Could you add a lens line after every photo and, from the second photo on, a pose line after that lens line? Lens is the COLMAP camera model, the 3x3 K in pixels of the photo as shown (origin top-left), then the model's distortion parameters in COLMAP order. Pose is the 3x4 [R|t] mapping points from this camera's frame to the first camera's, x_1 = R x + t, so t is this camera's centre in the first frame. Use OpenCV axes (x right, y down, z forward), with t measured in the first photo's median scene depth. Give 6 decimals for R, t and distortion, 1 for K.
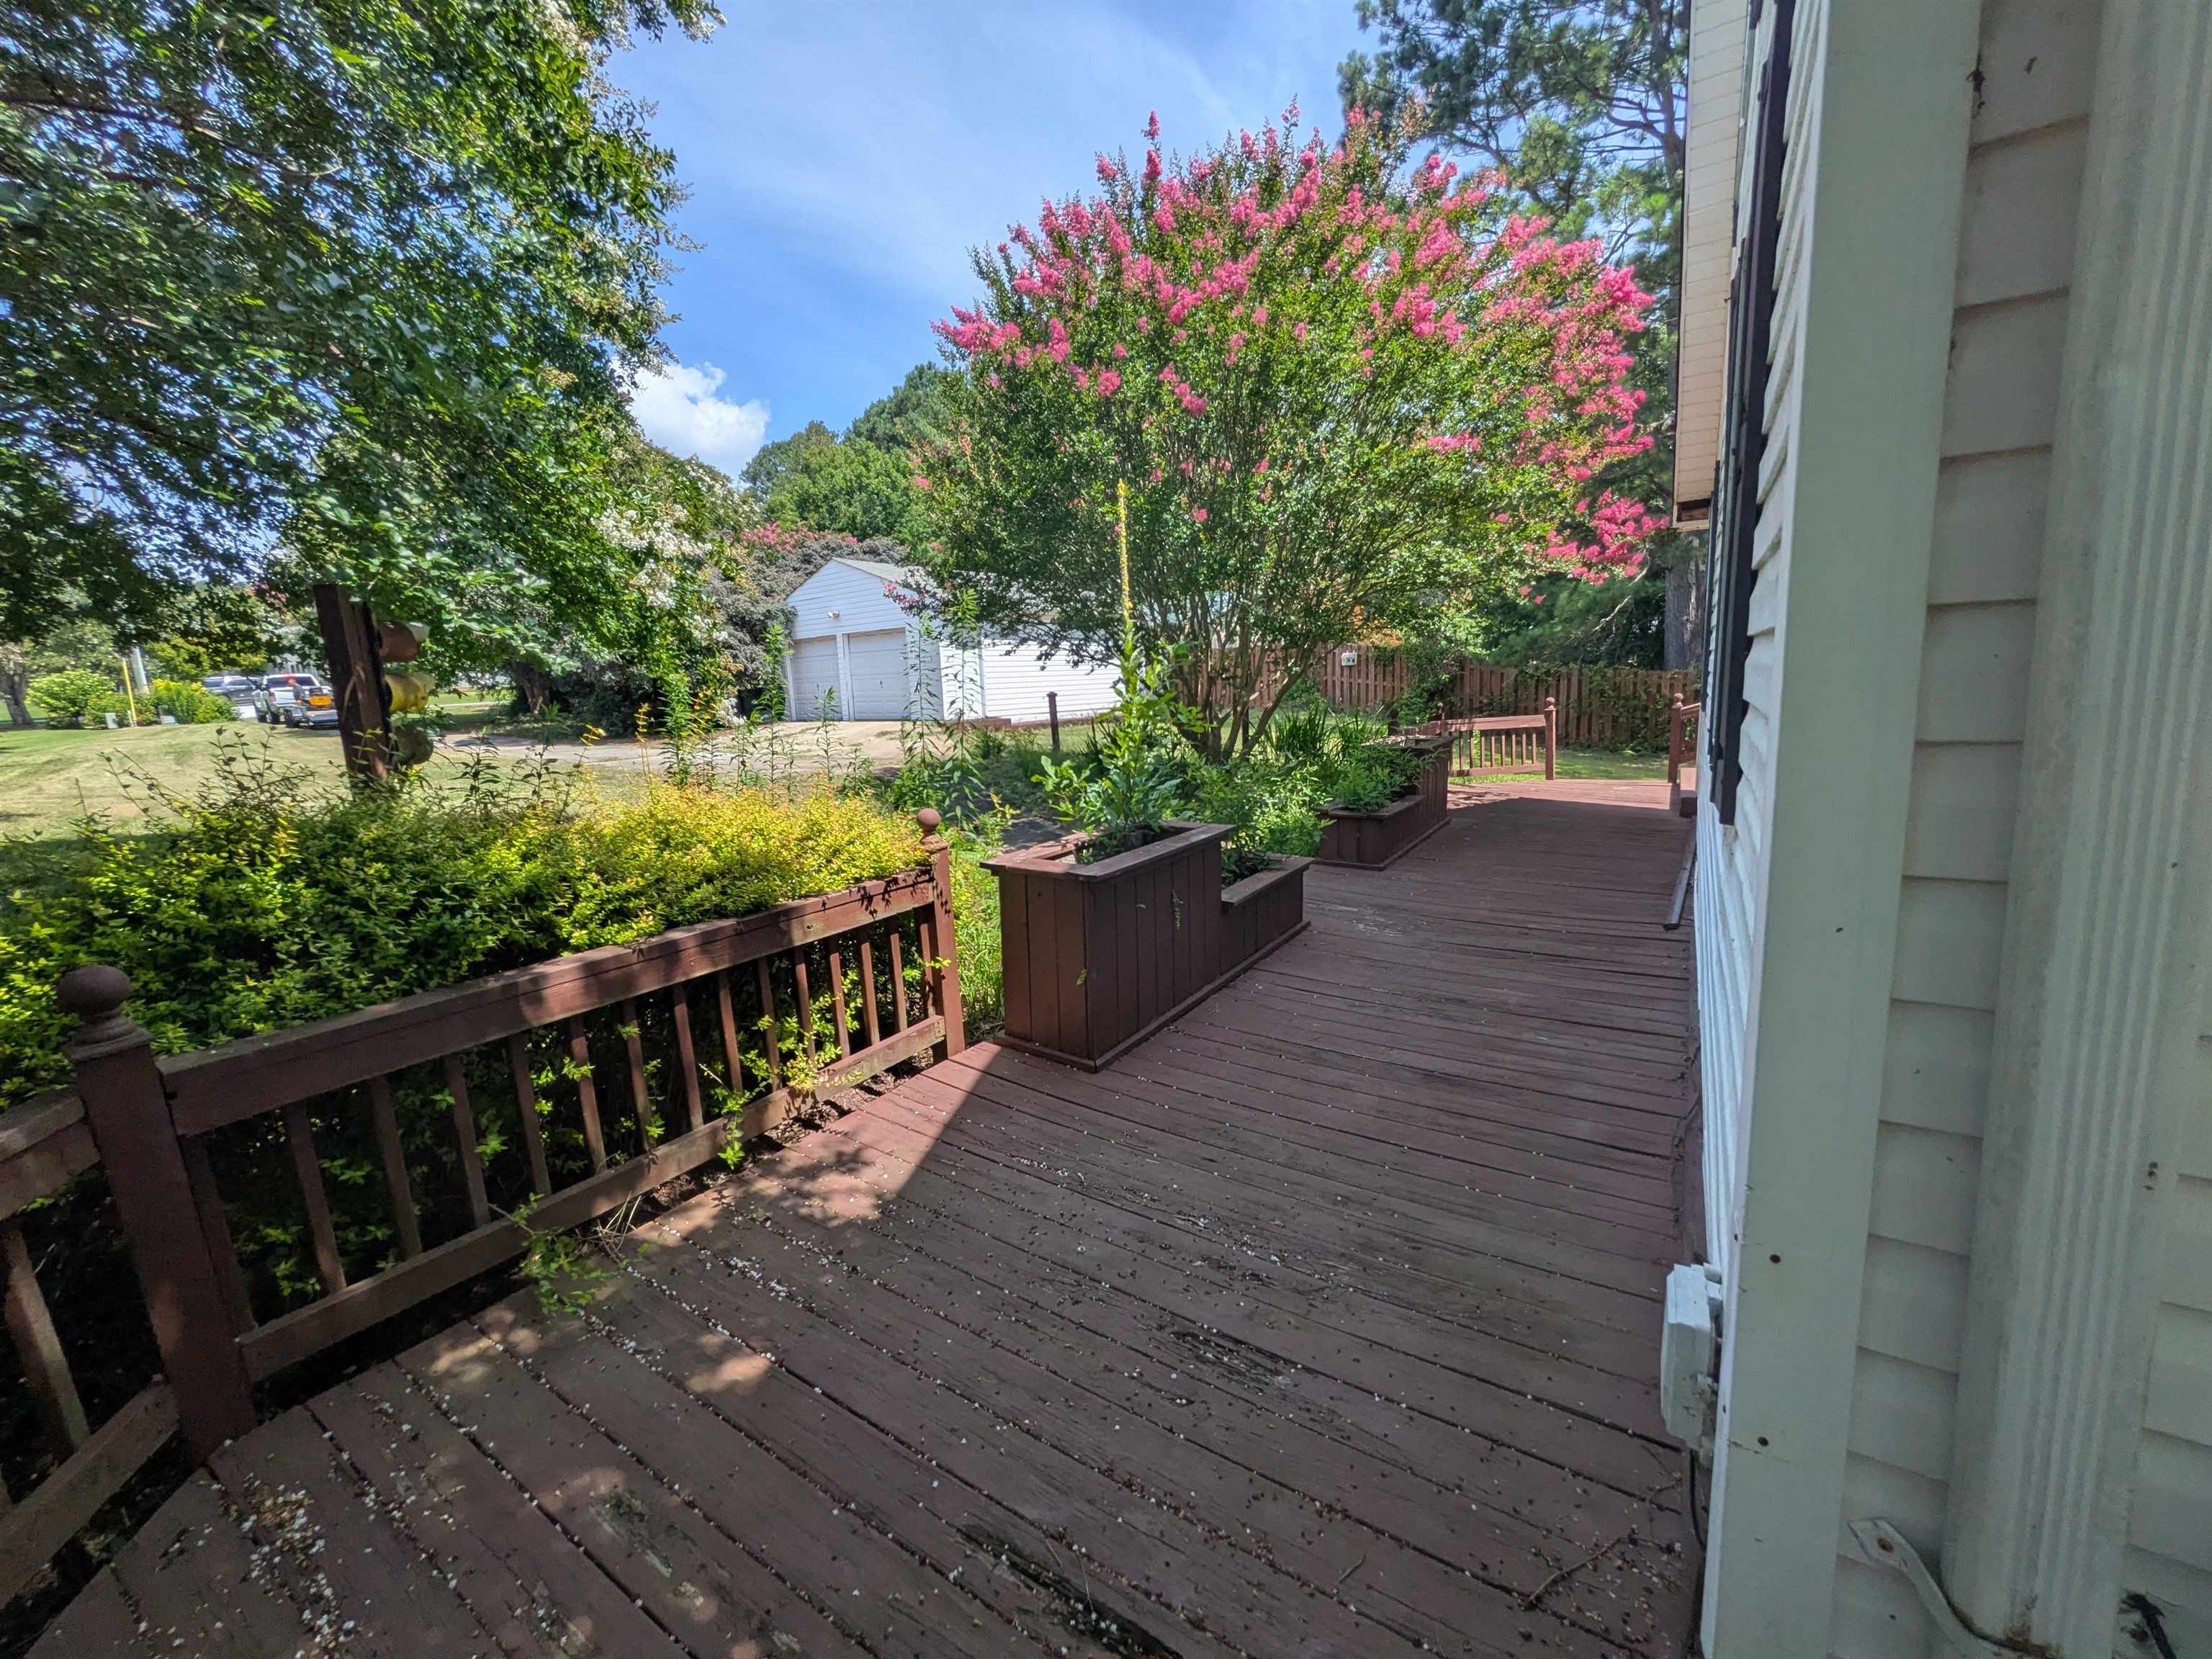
lens RADIAL K [[878.3, 0, 1114.3], [0, 878.3, 826.1], [0, 0, 1]] dist [0.004365, 0.000460]
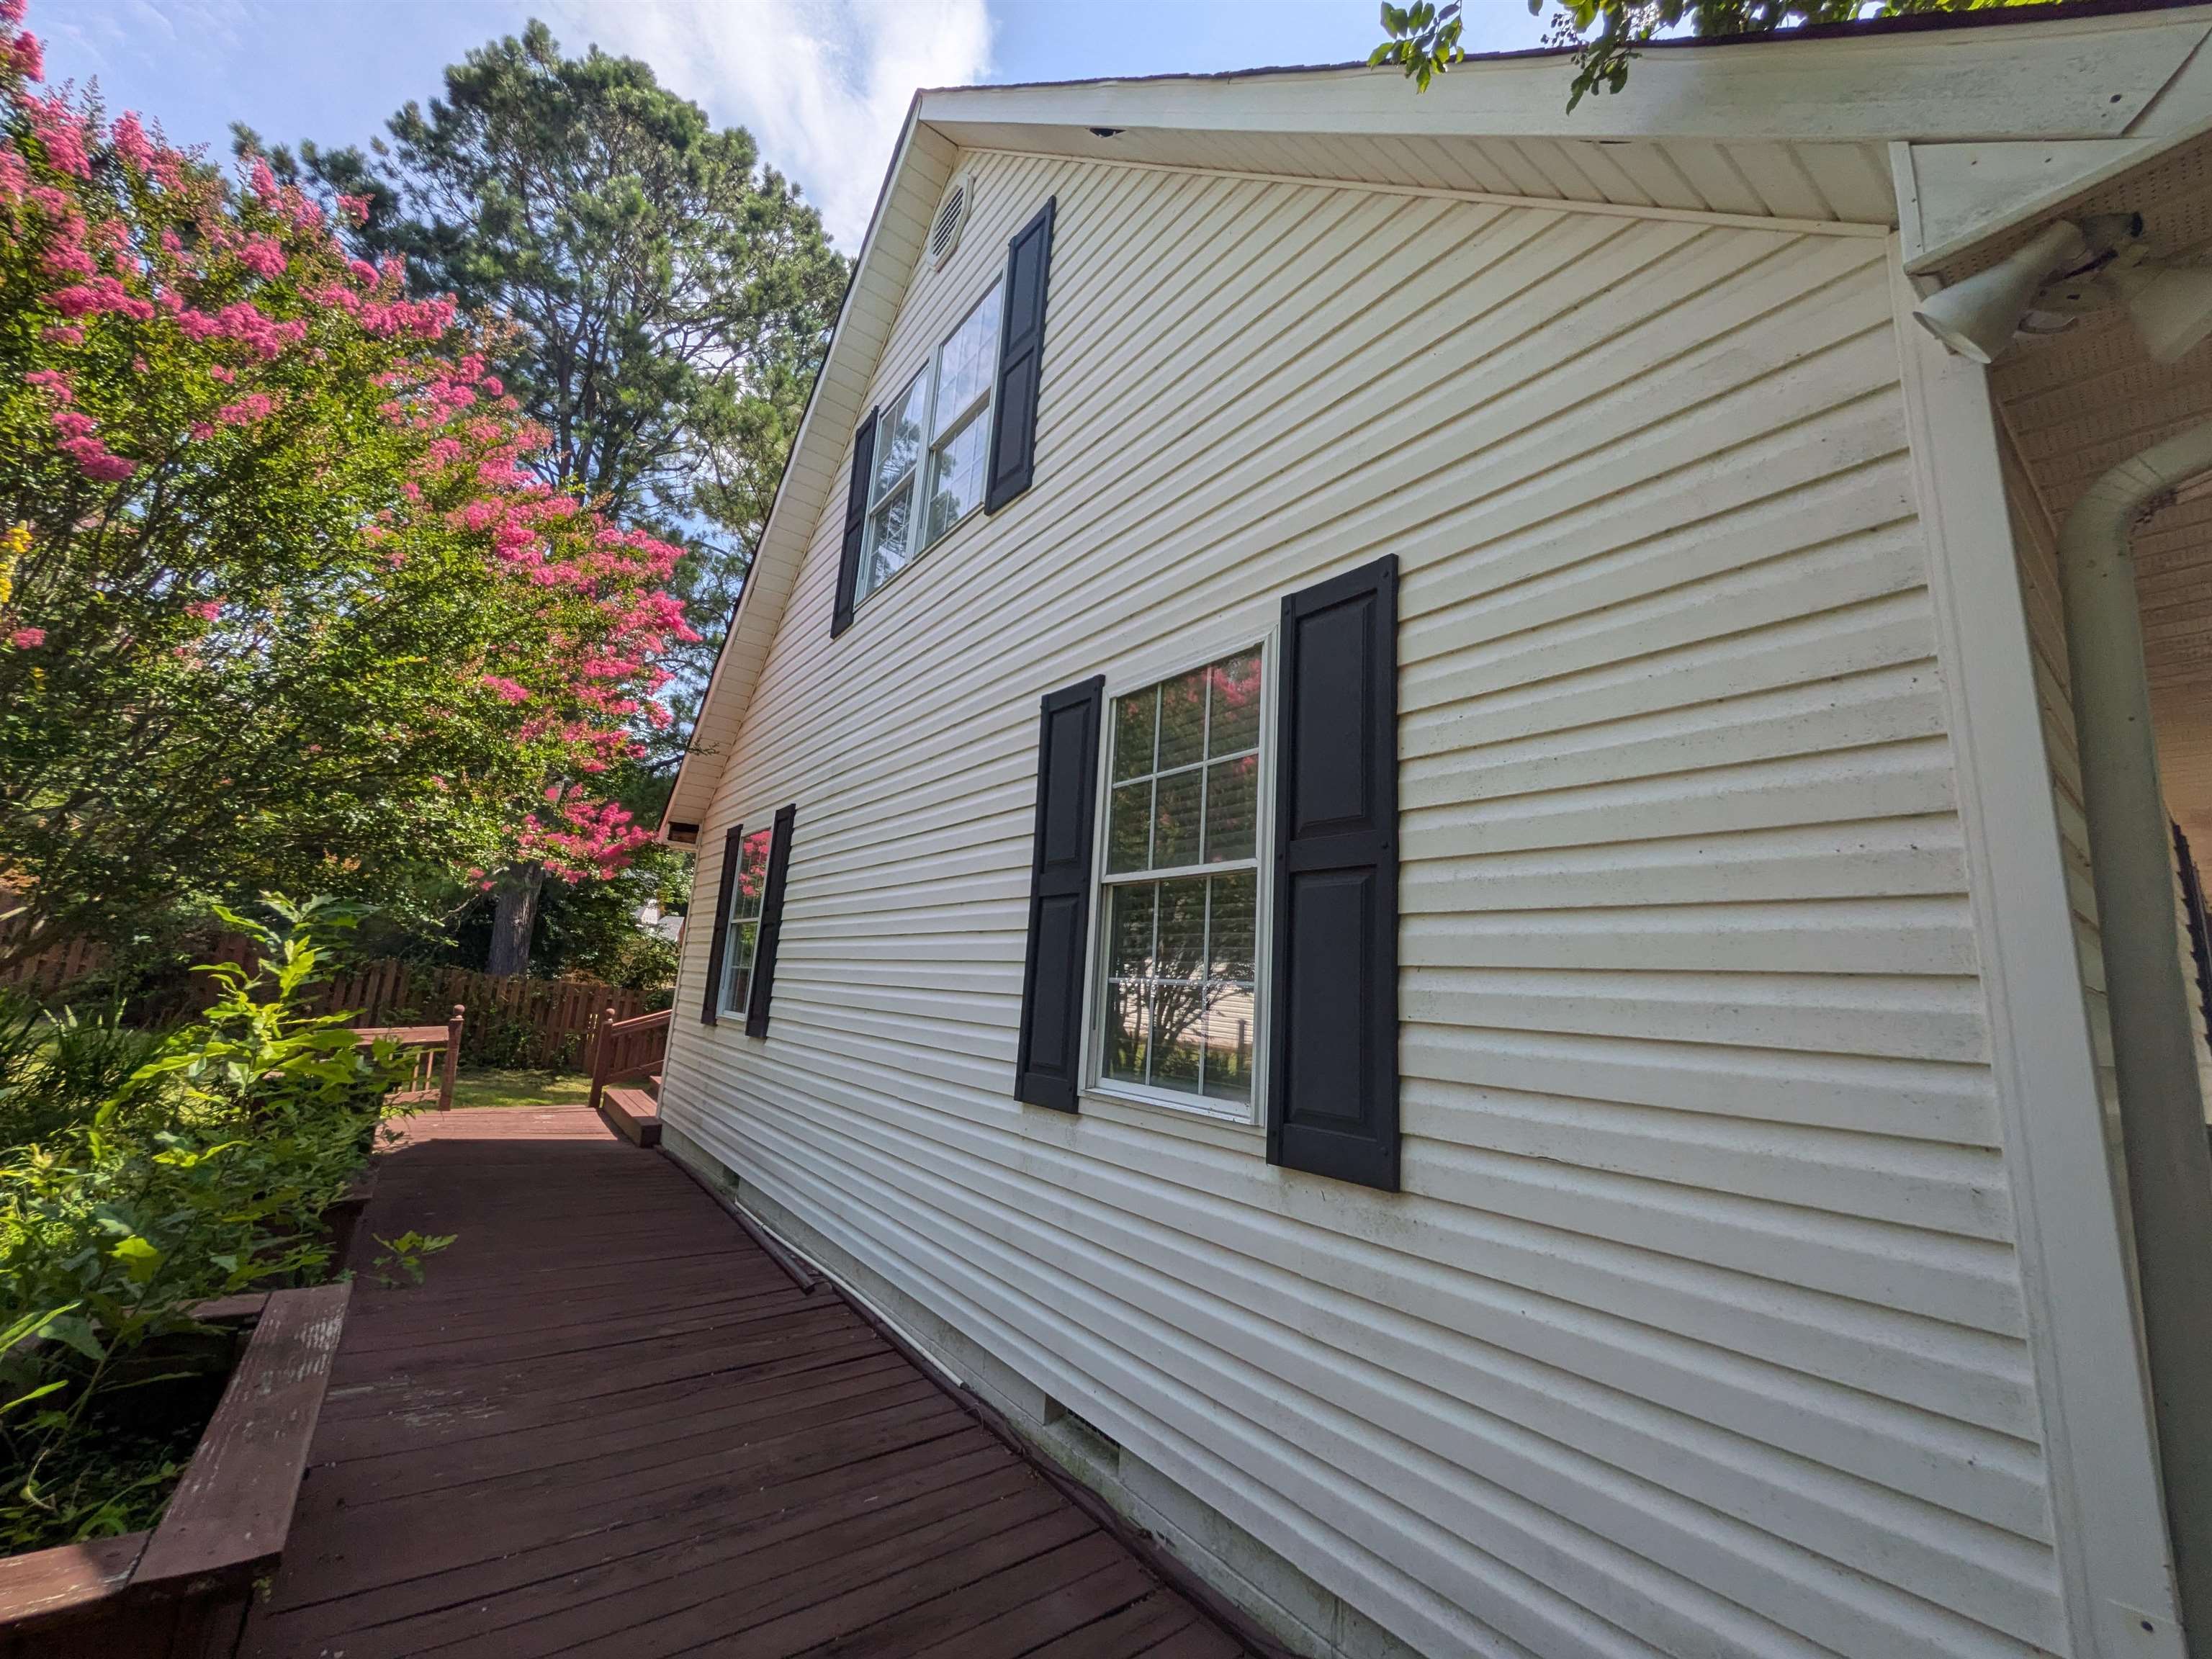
lens RADIAL K [[878.3, 0, 1112.0], [0, 878.3, 821.5], [0, 0, 1]] dist [0.004365, 0.000460]
pose [[0.320546, 0.243341, 0.915443, -0.210246], [0.080883, 0.955878, -0.282411, -0.063549], [-0.943773, 0.164569, 0.286721, 0.366635]]
